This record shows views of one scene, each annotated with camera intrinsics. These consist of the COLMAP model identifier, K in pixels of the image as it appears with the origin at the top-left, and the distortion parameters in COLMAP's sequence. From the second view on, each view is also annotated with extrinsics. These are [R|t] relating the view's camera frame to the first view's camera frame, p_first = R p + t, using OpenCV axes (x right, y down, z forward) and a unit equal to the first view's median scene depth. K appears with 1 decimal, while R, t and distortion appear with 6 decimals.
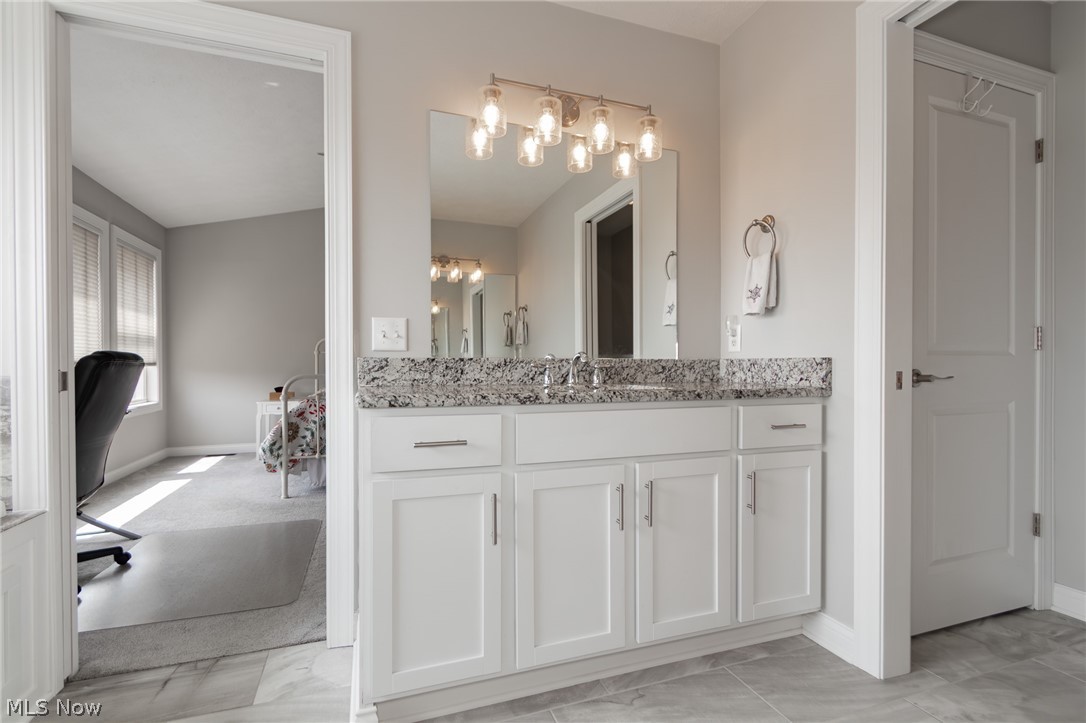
lens RADIAL K [[504.5, 0, 538.1], [0, 504.5, 363.6], [0, 0, 1]] dist [0.006277, -0.005000]
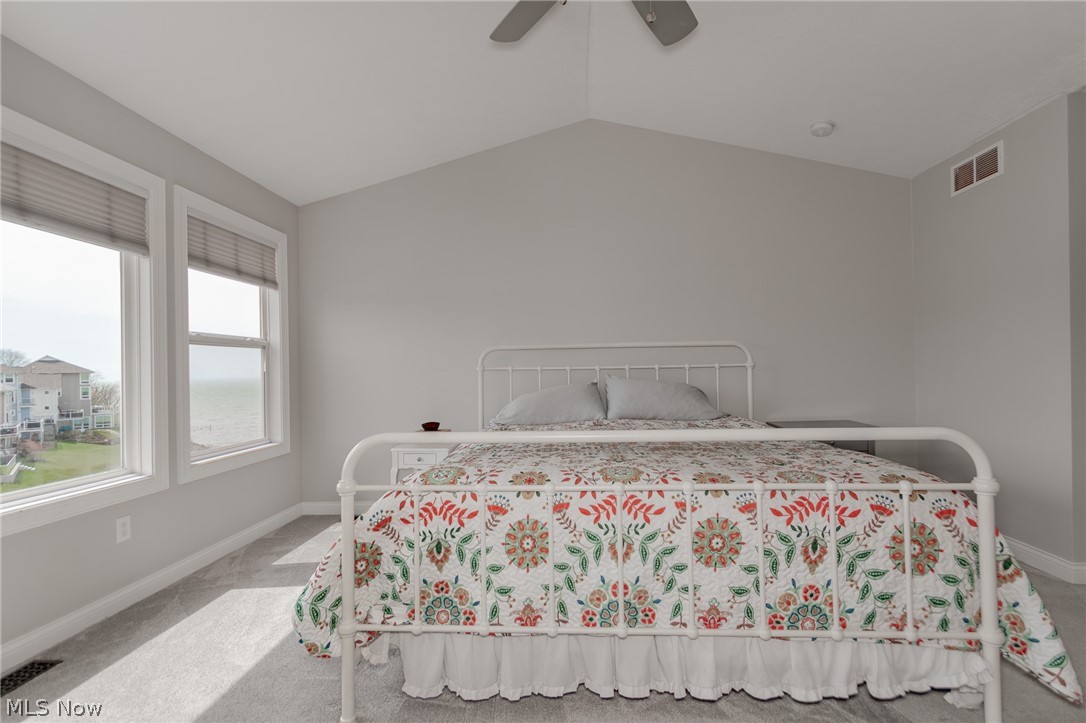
lens RADIAL K [[504.5, 0, 537.5], [0, 504.5, 365.1], [0, 0, 1]] dist [0.006277, -0.005000]
pose [[0.921421, -0.022277, -0.387926, -0.180239], [0.018213, 0.999734, -0.014151, -0.024675], [0.388138, 0.005974, 0.921582, 0.654866]]
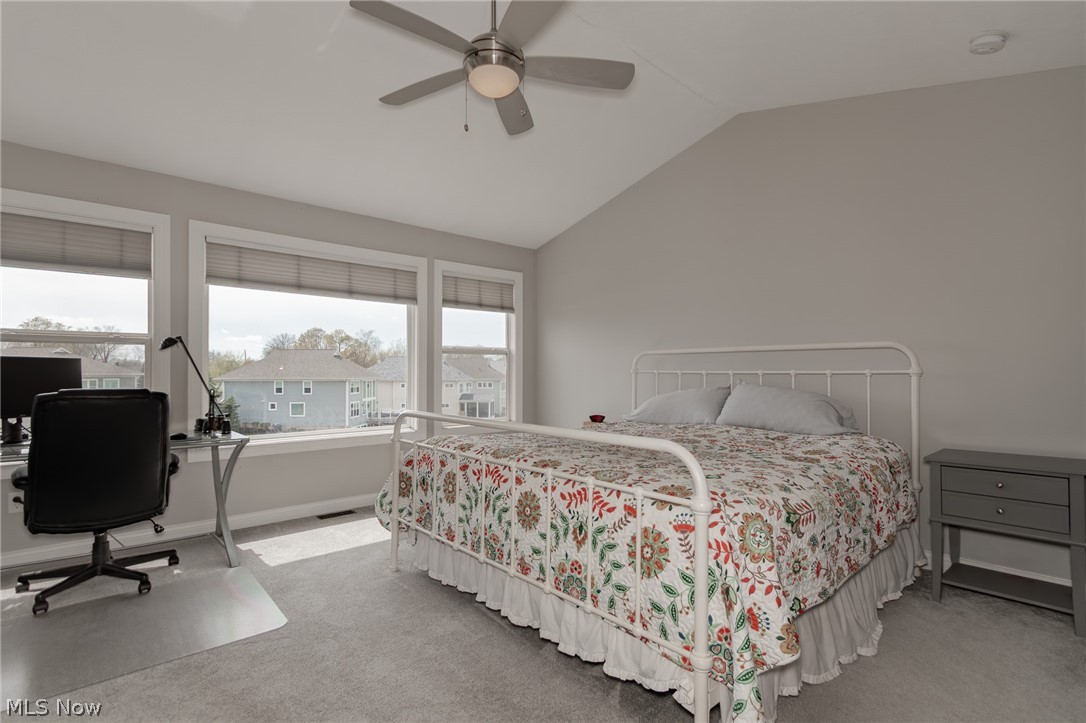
lens RADIAL K [[504.5, 0, 537.6], [0, 504.5, 362.0], [0, 0, 1]] dist [0.006277, -0.005000]
pose [[0.387360, -0.020563, -0.921699, 0.288226], [-0.000338, 0.999748, -0.022446, -0.029613], [0.921928, 0.009006, 0.387256, 0.887206]]
